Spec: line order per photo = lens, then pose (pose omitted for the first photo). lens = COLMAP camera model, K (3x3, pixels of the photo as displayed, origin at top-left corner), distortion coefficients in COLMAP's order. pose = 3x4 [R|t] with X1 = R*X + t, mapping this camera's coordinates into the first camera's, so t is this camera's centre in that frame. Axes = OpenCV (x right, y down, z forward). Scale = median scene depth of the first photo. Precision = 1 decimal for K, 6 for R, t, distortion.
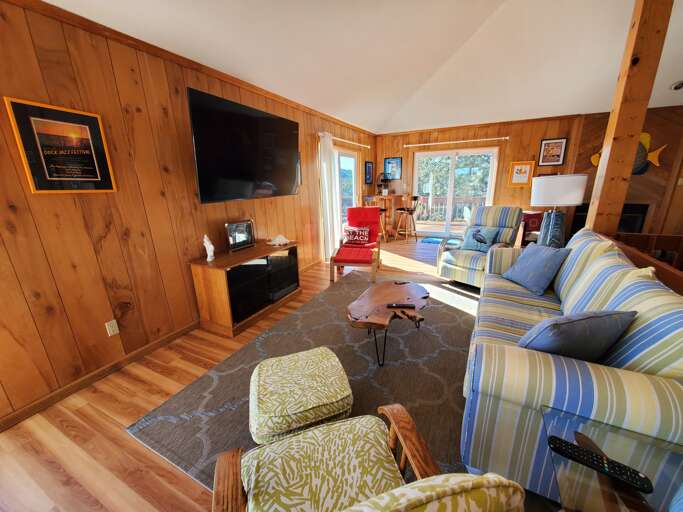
lens RADIAL K [[269.3, 0, 345.9], [0, 269.3, 260.7], [0, 0, 1]] dist [0.002525, -0.003202]
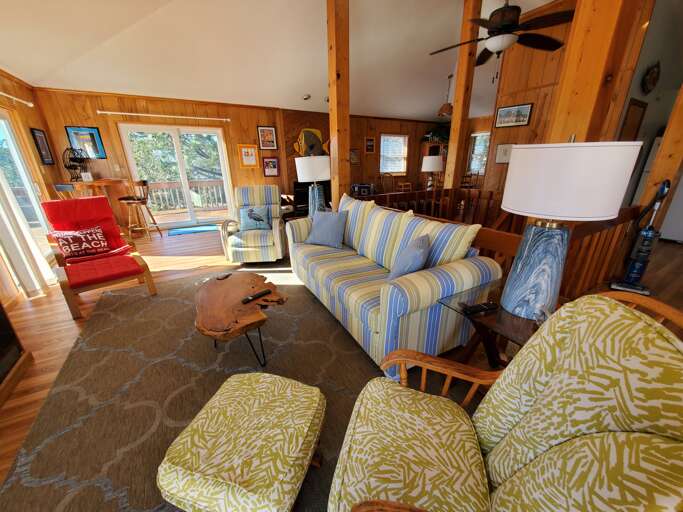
lens RADIAL K [[269.3, 0, 345.4], [0, 269.3, 261.9], [0, 0, 1]] dist [0.002525, -0.003202]
pose [[0.541909, -0.276026, 0.793816, -0.184497], [0.230375, 0.957137, 0.175548, -0.019351], [-0.808246, 0.087744, 0.582270, 0.122944]]
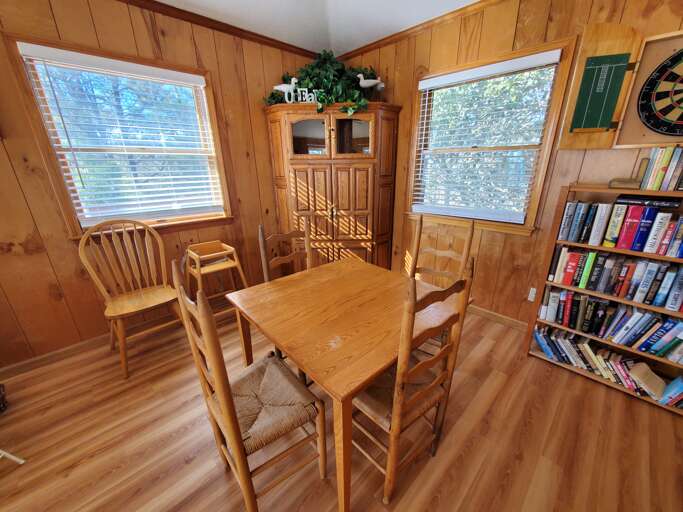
lens RADIAL K [[269.3, 0, 346.5], [0, 269.3, 260.3], [0, 0, 1]] dist [0.002525, -0.003202]
pose [[0.342988, -0.296470, 0.891328, 1.557323], [0.259729, 0.941825, 0.213321, -0.164461], [-0.902718, 0.158337, 0.400037, 0.432437]]
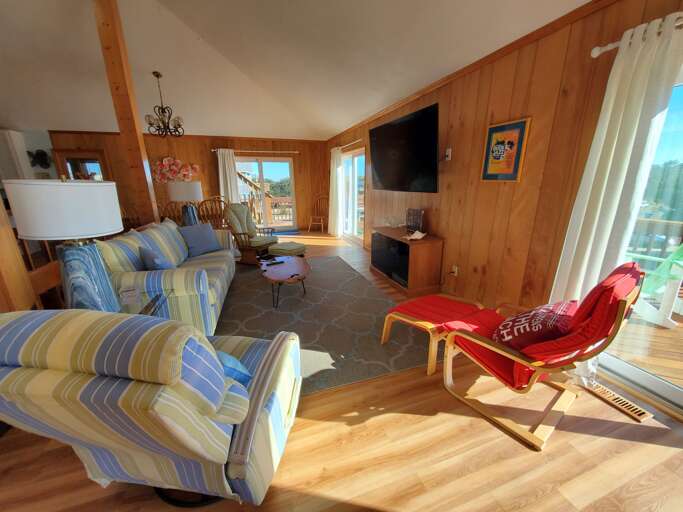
lens RADIAL K [[269.3, 0, 342.2], [0, 269.3, 255.4], [0, 0, 1]] dist [0.002525, -0.003202]
pose [[-0.706623, 0.223521, -0.671358, 0.548773], [-0.171474, 0.866422, 0.468946, -0.374317], [0.686499, 0.446488, -0.573906, 1.222403]]
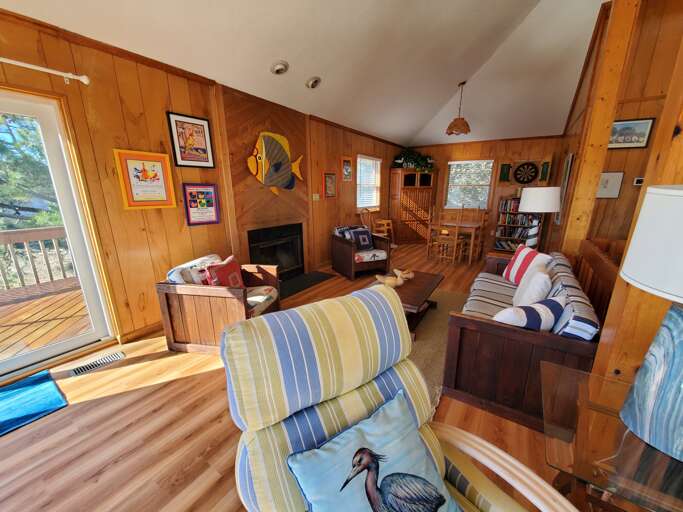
lens RADIAL K [[269.3, 0, 344.8], [0, 269.3, 261.8], [0, 0, 1]] dist [0.002525, -0.003202]
pose [[0.128827, -0.233984, 0.963668, 0.341882], [0.271562, 0.942943, 0.192648, -0.284204], [-0.953760, 0.236877, 0.185018, 0.945408]]
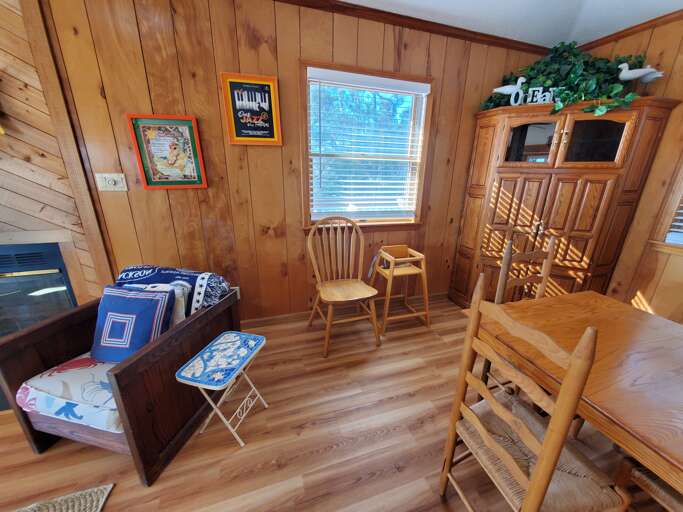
lens RADIAL K [[269.3, 0, 347.9], [0, 269.3, 260.6], [0, 0, 1]] dist [0.002525, -0.003202]
pose [[0.710889, -0.186566, 0.678108, 1.487281], [0.158637, 0.981862, 0.103831, -0.206260], [-0.685180, 0.033760, 0.727591, 0.590913]]
